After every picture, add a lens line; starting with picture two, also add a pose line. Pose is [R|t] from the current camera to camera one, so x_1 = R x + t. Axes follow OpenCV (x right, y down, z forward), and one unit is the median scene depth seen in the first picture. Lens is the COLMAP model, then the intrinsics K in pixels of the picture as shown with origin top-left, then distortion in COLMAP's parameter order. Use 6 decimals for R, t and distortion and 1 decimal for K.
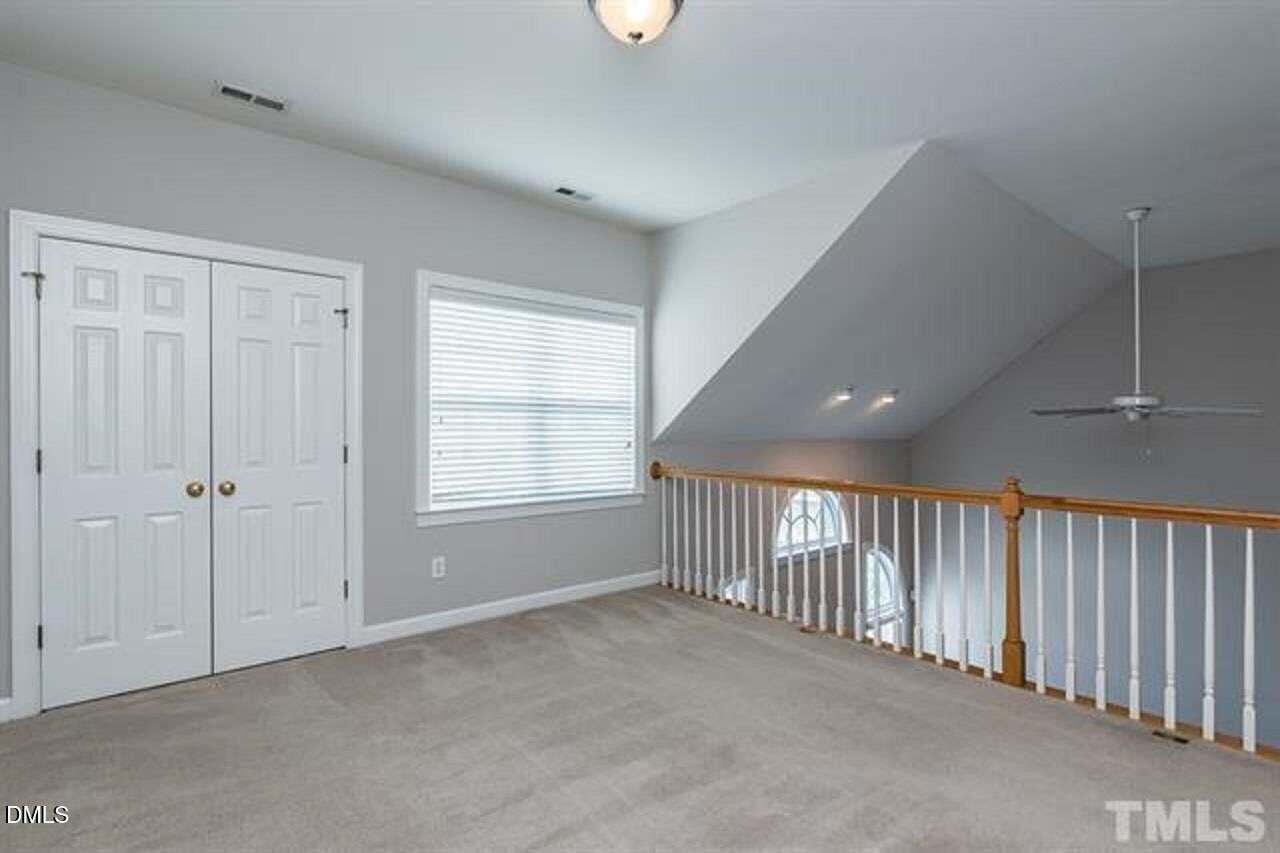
lens RADIAL K [[624.6, 0, 646.2], [0, 624.6, 426.4], [0, 0, 1]] dist [0.001293, 0.000194]
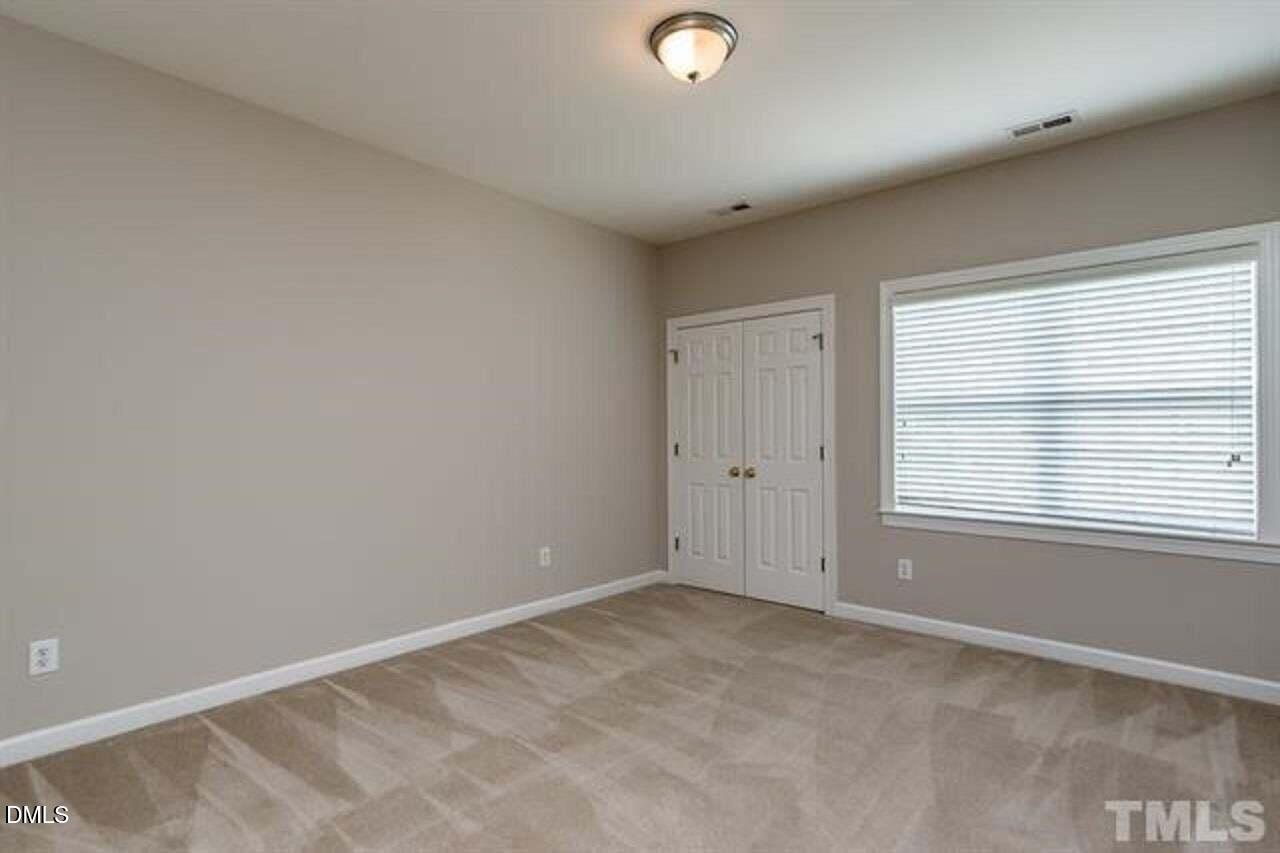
lens RADIAL K [[624.6, 0, 646.2], [0, 624.6, 426.4], [0, 0, 1]] dist [0.001293, 0.000194]
pose [[0.160268, -0.012076, -0.987000, 0.617206], [0.002397, 0.999927, -0.011845, 0.005654], [0.987071, -0.000467, 0.160285, 0.435851]]
